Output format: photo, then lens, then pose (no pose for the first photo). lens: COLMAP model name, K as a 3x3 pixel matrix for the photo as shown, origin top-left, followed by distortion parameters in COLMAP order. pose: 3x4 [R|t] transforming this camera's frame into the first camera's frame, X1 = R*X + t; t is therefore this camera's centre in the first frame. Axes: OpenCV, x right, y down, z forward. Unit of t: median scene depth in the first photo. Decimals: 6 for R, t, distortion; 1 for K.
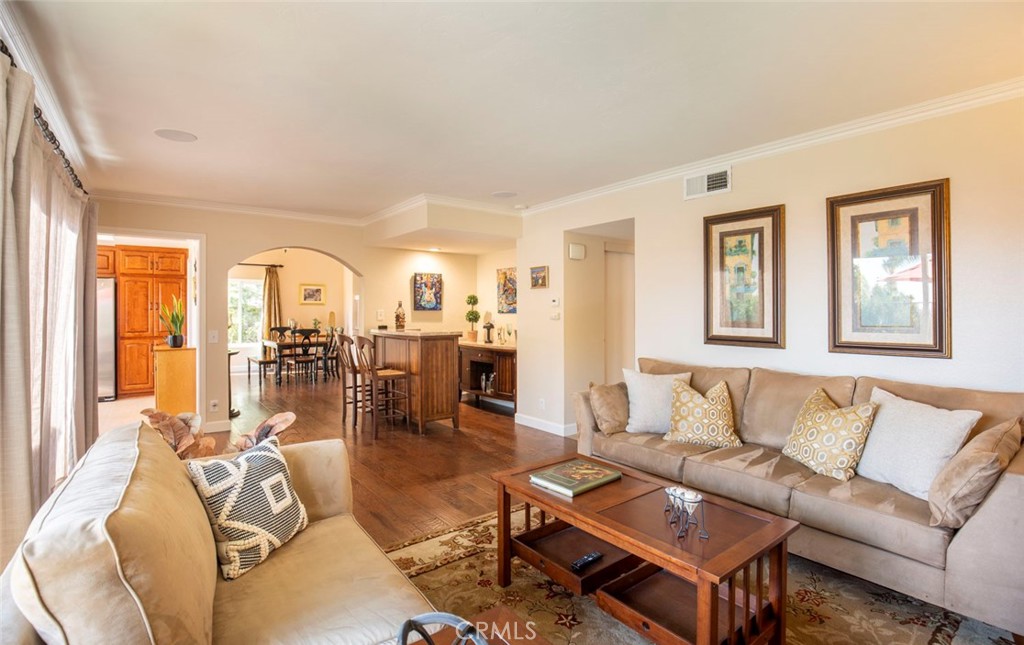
lens RADIAL K [[480.2, 0, 514.8], [0, 480.2, 313.3], [0, 0, 1]] dist [-0.003171, -0.000531]
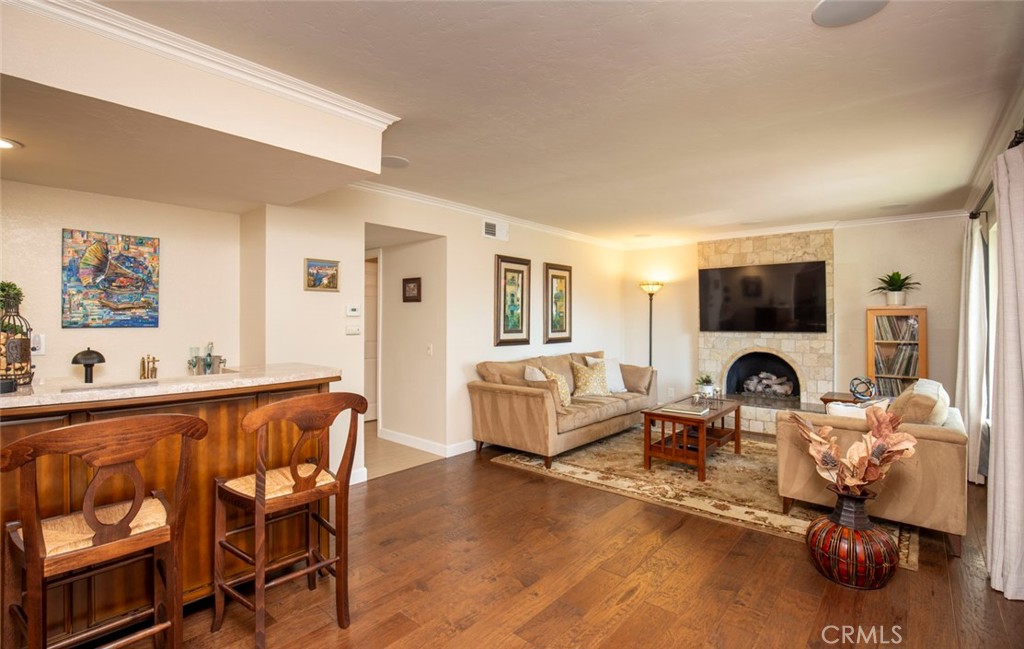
lens RADIAL K [[480.2, 0, 514.8], [0, 480.2, 315.3], [0, 0, 1]] dist [-0.003171, -0.000531]
pose [[-0.192470, 0.006987, 0.981278, -1.001868], [0.001460, 0.999976, -0.006833, -0.015865], [-0.981302, 0.000118, -0.192476, 1.251912]]
